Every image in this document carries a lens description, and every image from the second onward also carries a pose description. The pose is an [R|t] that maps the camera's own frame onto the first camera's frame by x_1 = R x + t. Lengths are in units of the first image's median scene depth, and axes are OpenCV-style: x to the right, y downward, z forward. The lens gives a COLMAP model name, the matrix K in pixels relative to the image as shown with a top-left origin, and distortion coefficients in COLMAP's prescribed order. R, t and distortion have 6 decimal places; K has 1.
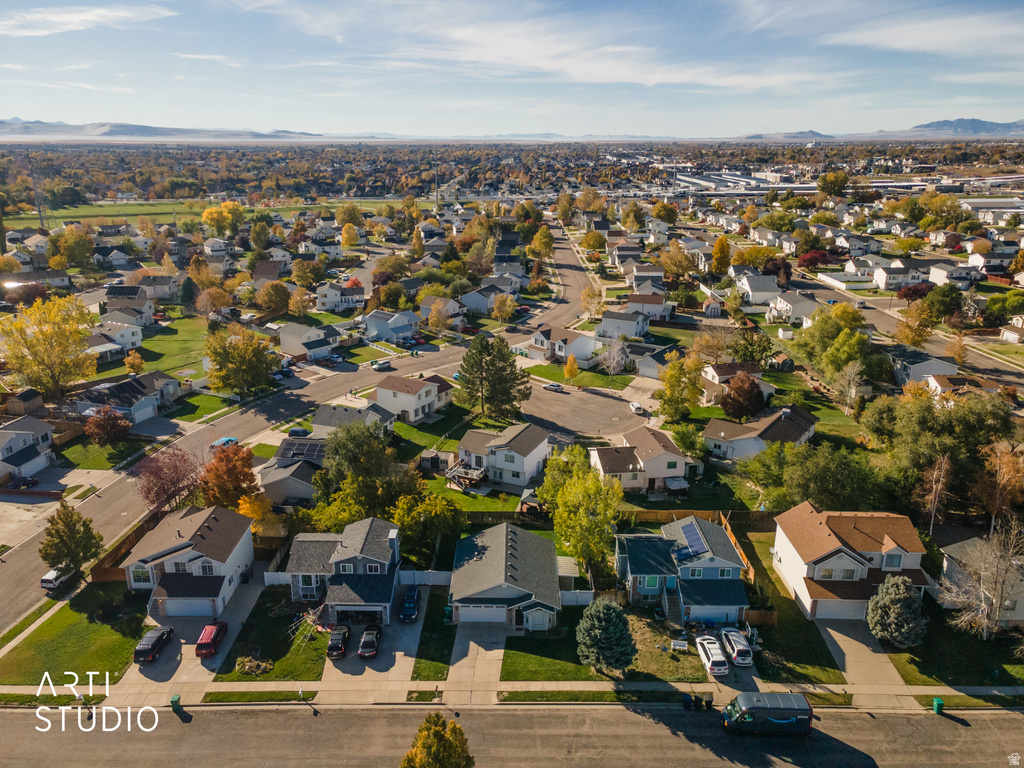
lens RADIAL K [[763.0, 0, 512.0], [0, 763.0, 384.0], [0, 0, 1]] dist [0.084214, 0.001676]
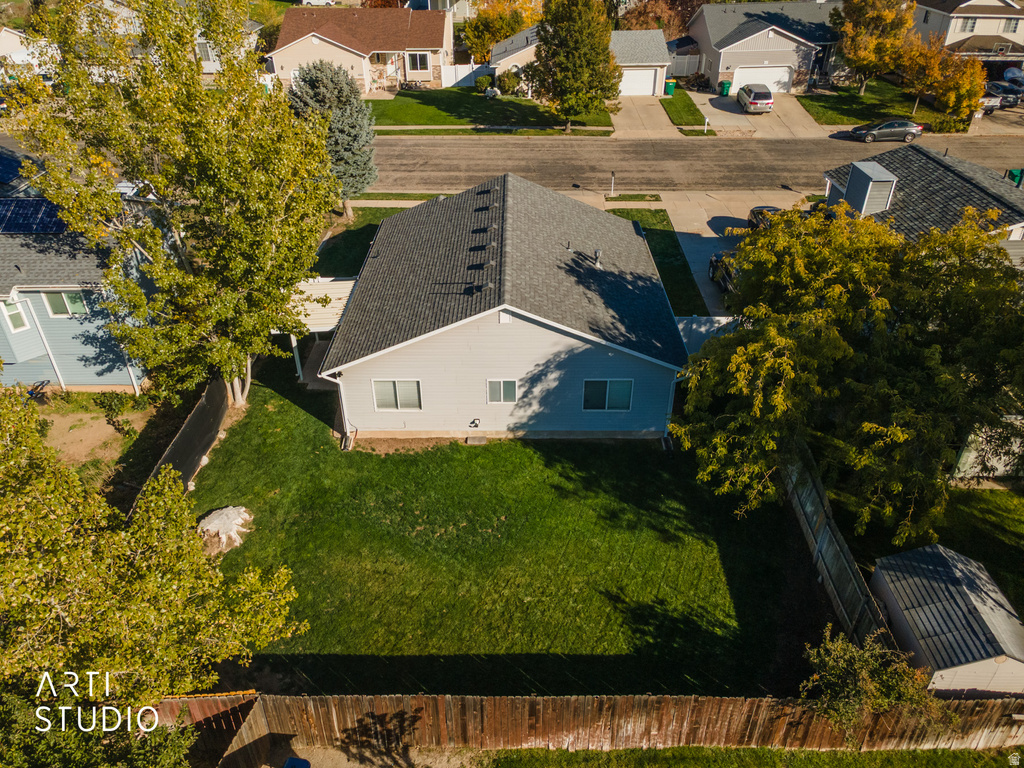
lens RADIAL K [[763.0, 0, 512.0], [0, 763.0, 384.0], [0, 0, 1]] dist [0.084214, 0.001676]
pose [[-0.999934, 0.005269, -0.010173, -0.005229], [-0.004725, 0.619319, 0.785125, -0.000822], [0.010437, 0.785122, -0.619253, 1.462166]]
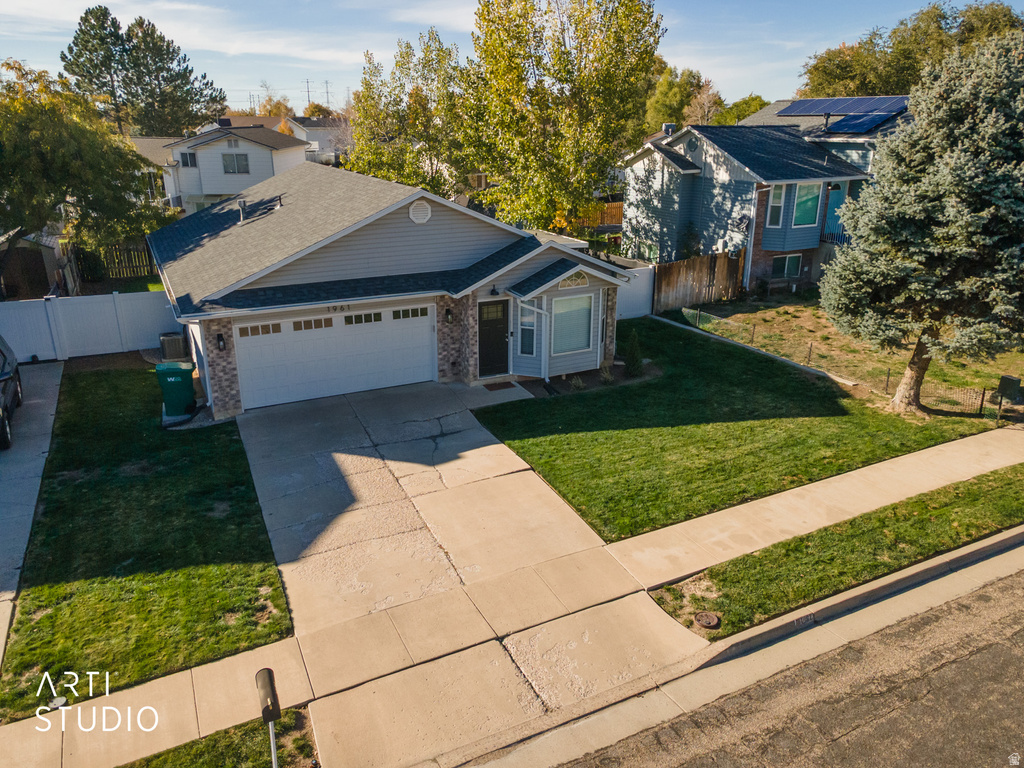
lens RADIAL K [[763.0, 0, 512.0], [0, 763.0, 384.0], [0, 0, 1]] dist [0.084214, 0.001676]
pose [[0.884324, -0.160340, 0.438477, -0.104554], [0.155251, 0.986722, 0.047709, 0.332923], [-0.440305, 0.025884, 0.897475, 0.842353]]
